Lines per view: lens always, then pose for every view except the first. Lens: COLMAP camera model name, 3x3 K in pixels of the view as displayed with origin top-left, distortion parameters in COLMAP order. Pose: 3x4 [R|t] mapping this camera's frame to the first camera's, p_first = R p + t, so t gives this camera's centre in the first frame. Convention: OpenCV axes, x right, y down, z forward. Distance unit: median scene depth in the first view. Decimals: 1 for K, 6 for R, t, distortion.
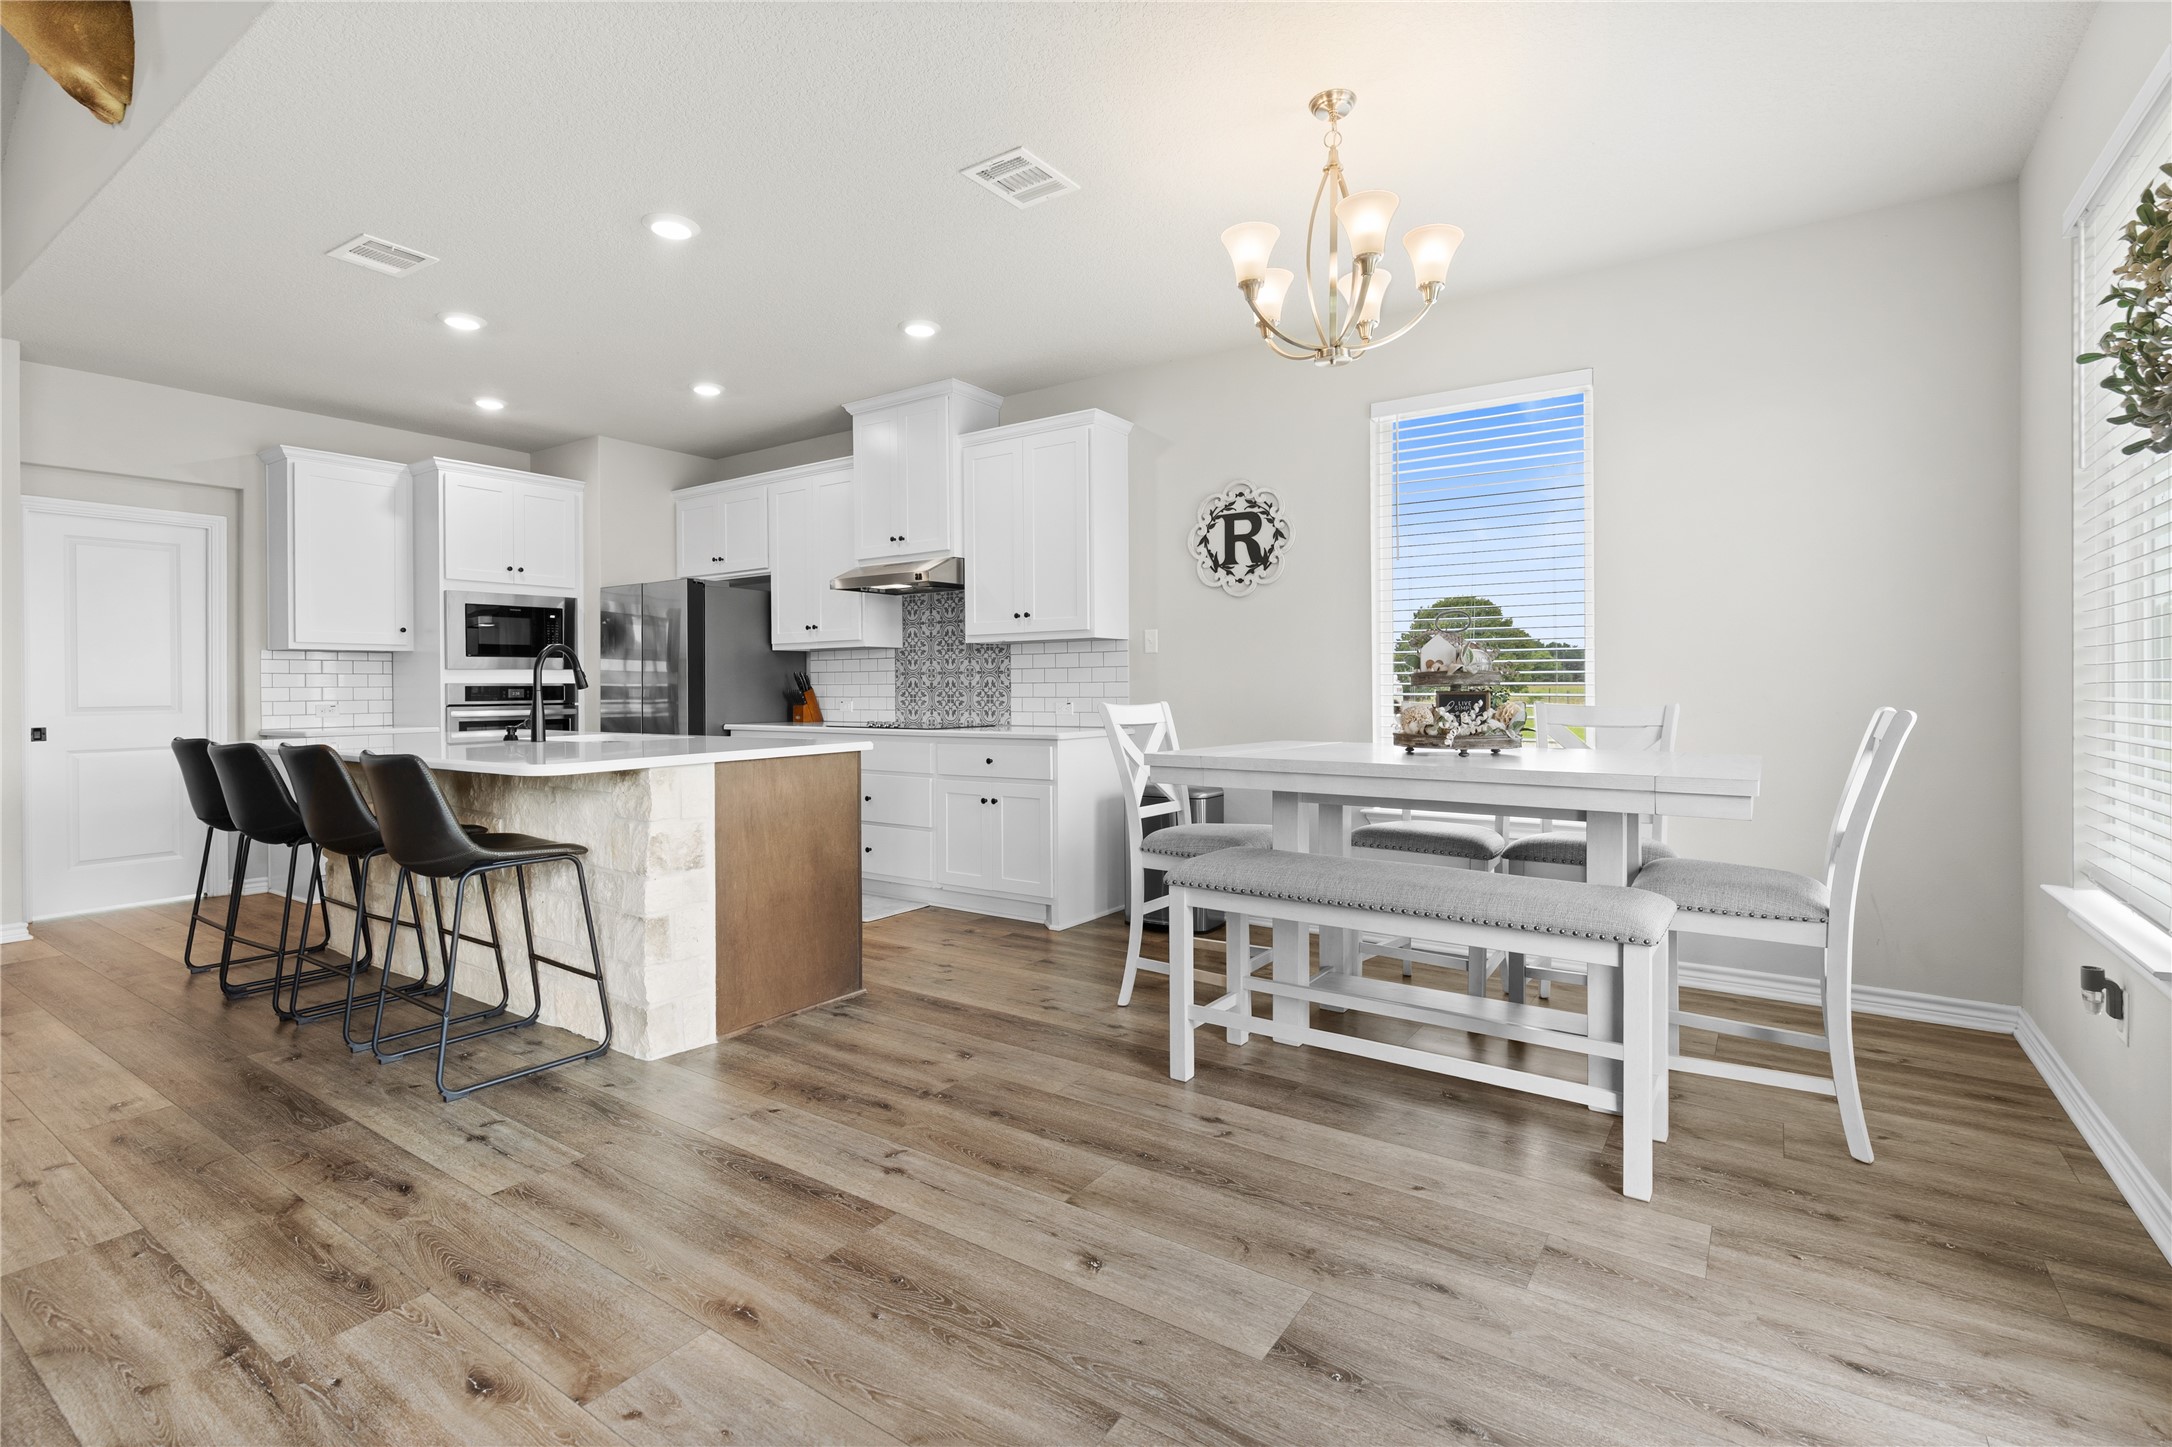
lens RADIAL K [[994.7, 0, 1110.3], [0, 994.7, 686.8], [0, 0, 1]] dist [0.000685, 0.000677]
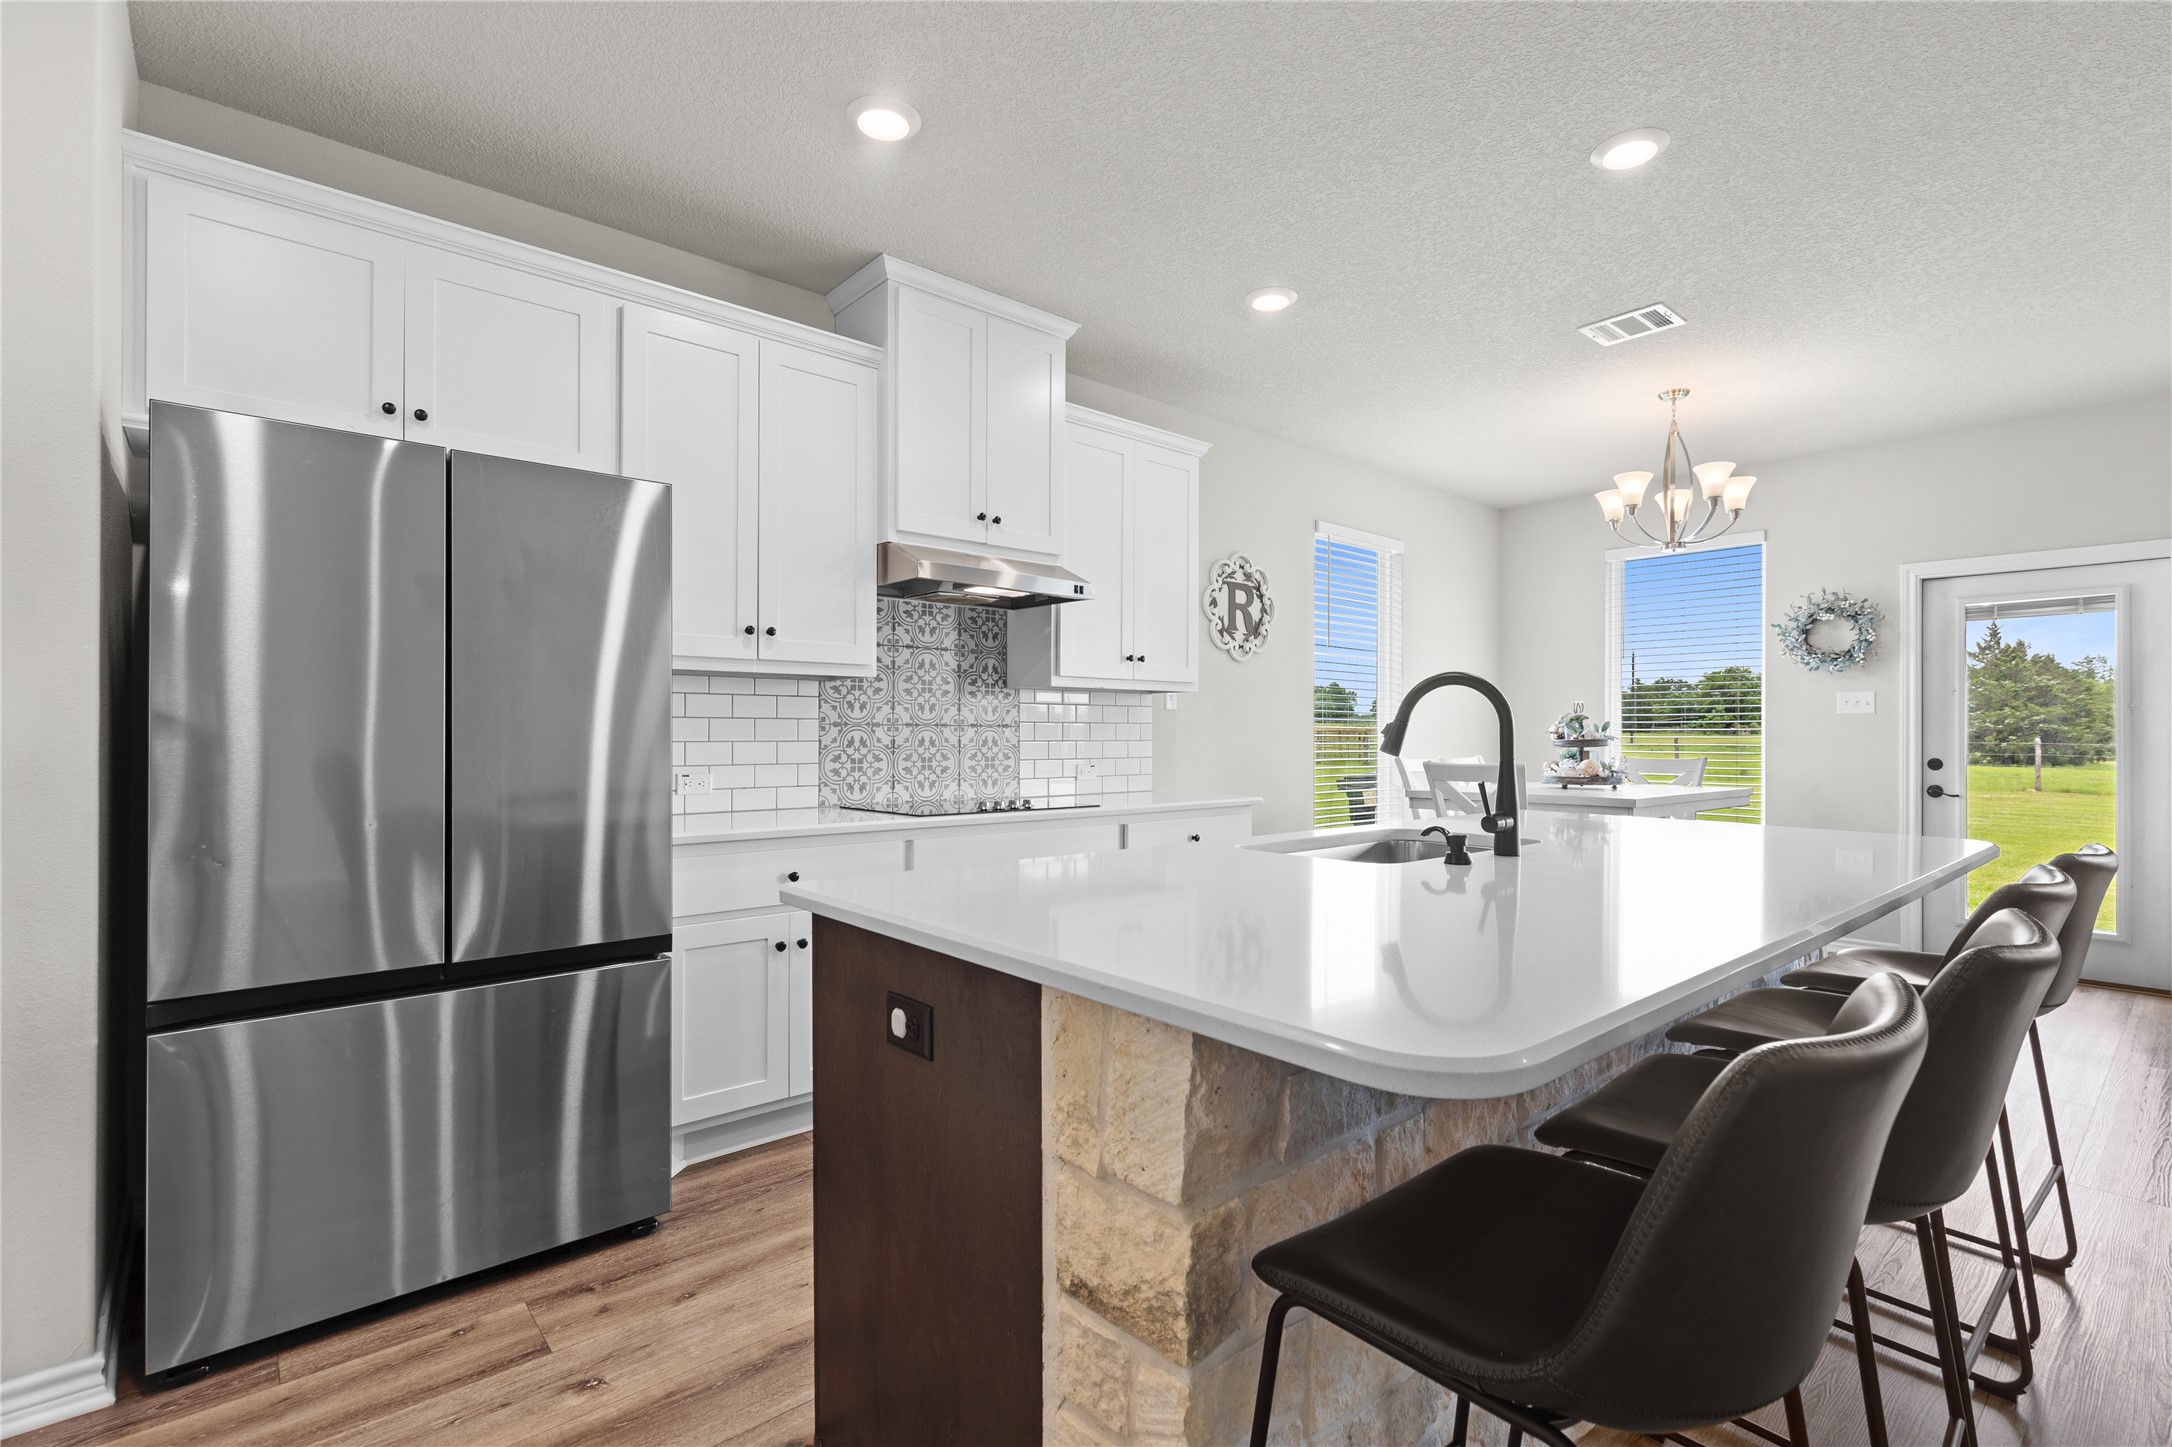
lens RADIAL K [[994.7, 0, 1095.5], [0, 994.7, 727.5], [0, 0, 1]] dist [0.000685, 0.000677]
pose [[0.256642, 0.014989, 0.966390, -0.938505], [-0.004569, 0.999887, -0.014295, -0.004025], [-0.966496, -0.000746, 0.256682, 0.875629]]
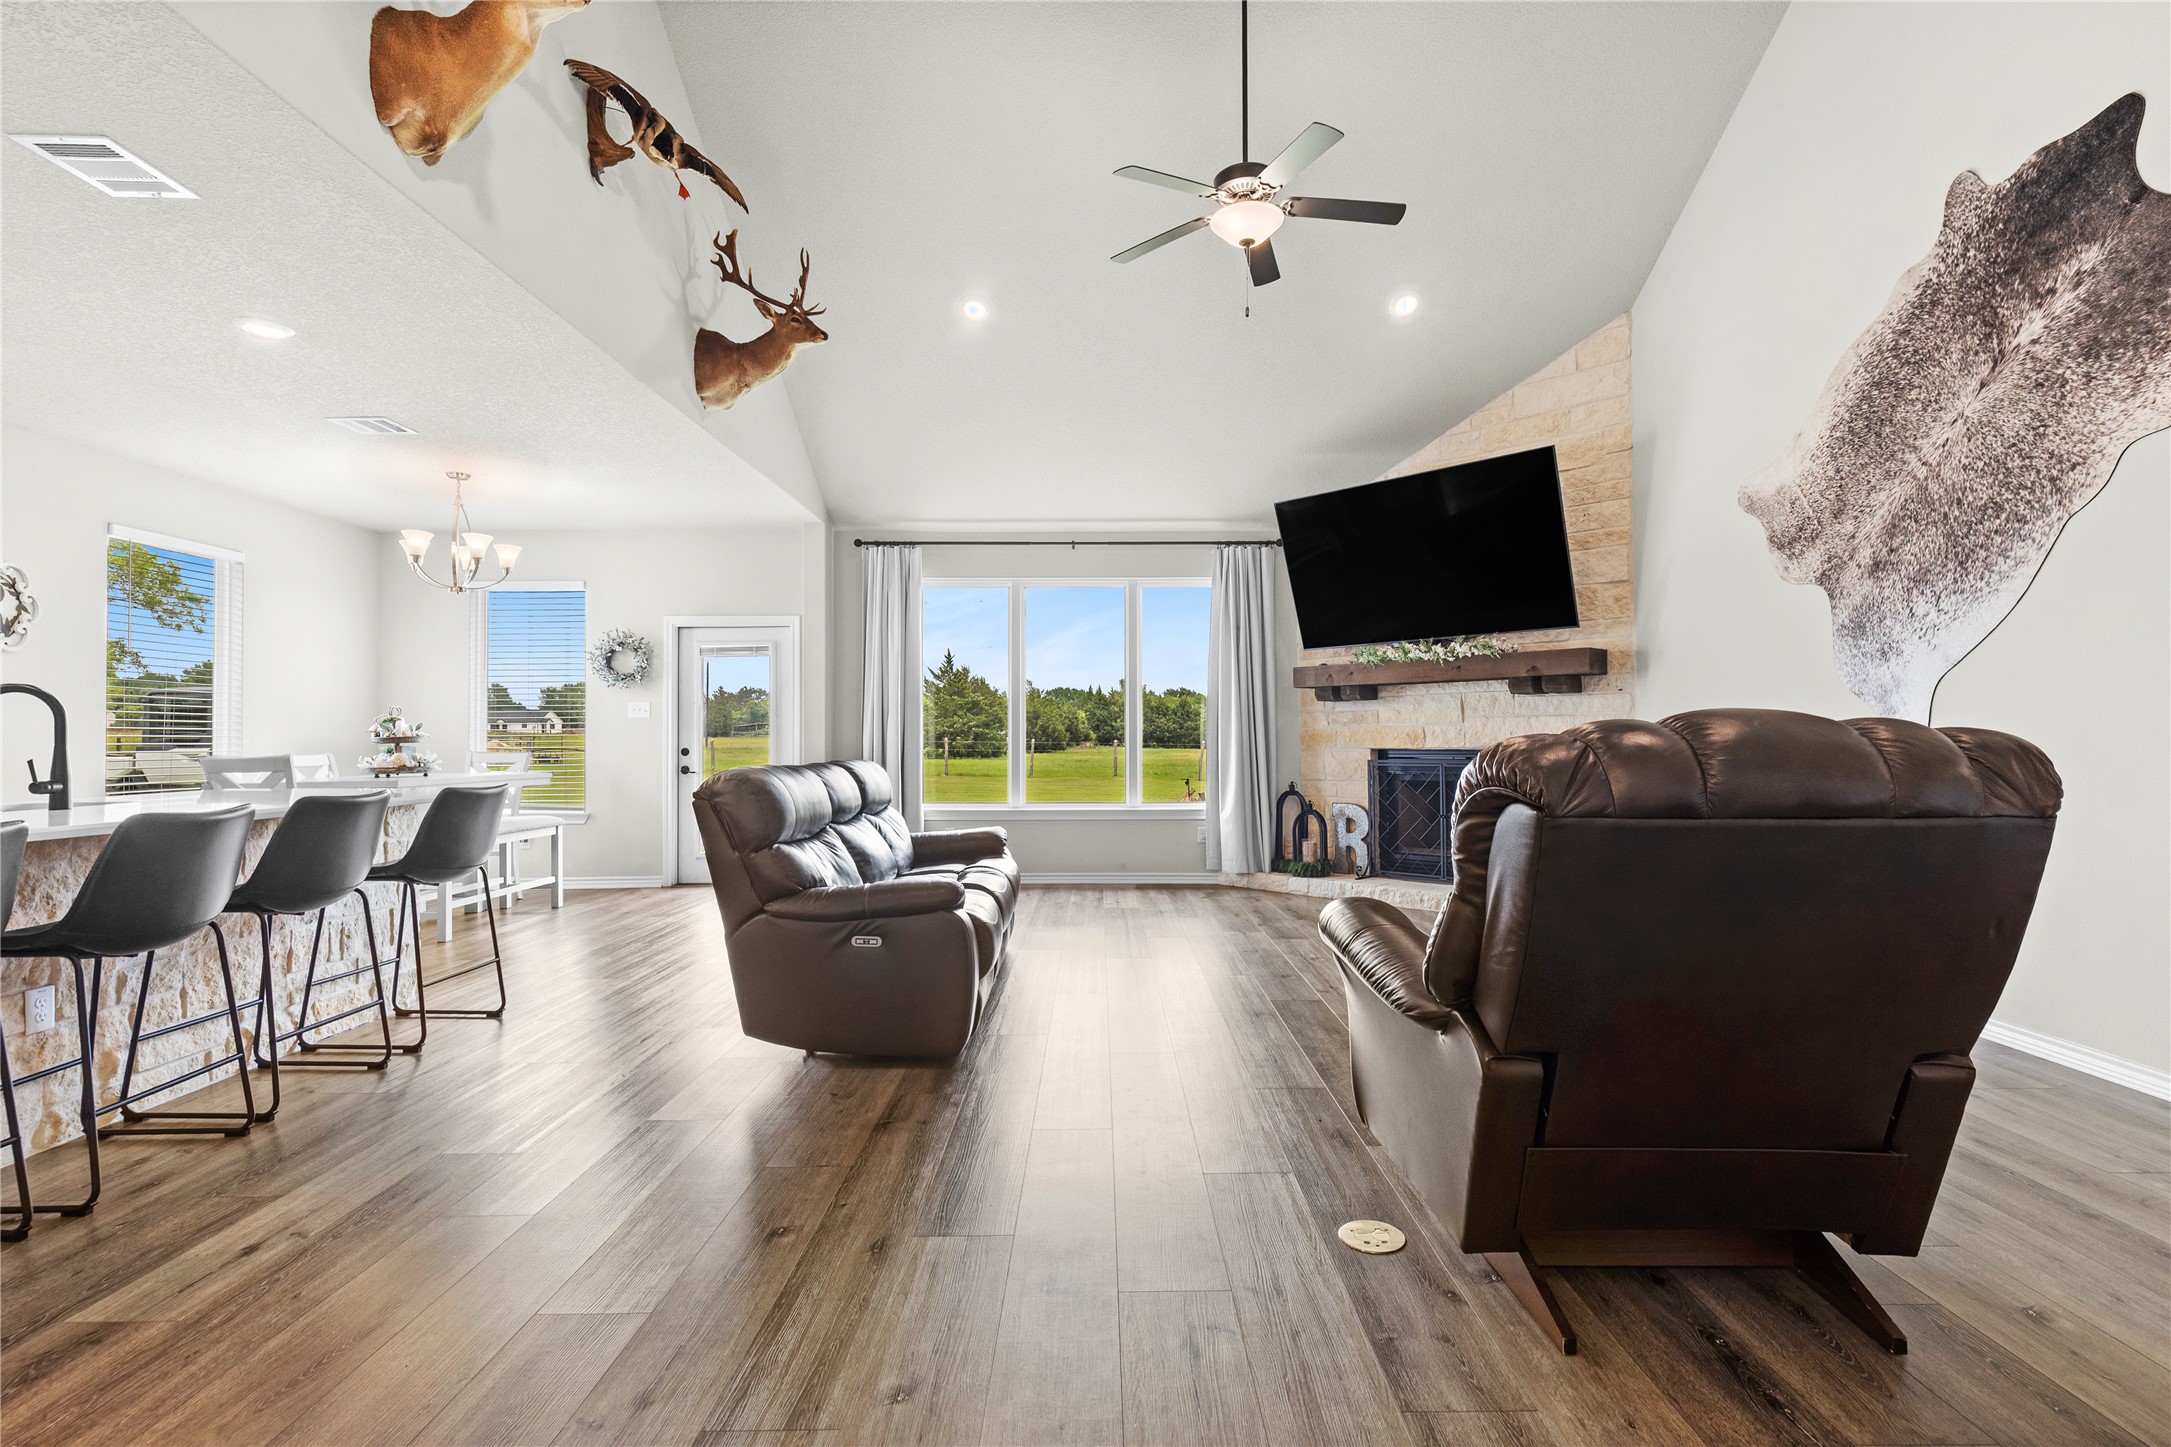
lens RADIAL K [[994.2, 0, 1101.1], [0, 994.2, 716.2], [0, 0, 1]] dist [0.000685, 0.000677]
pose [[-0.566649, 0.028834, 0.823455, -1.374194], [0.012126, 0.999571, -0.026656, 0.009719], [-0.823870, -0.005120, -0.566755, 0.626802]]
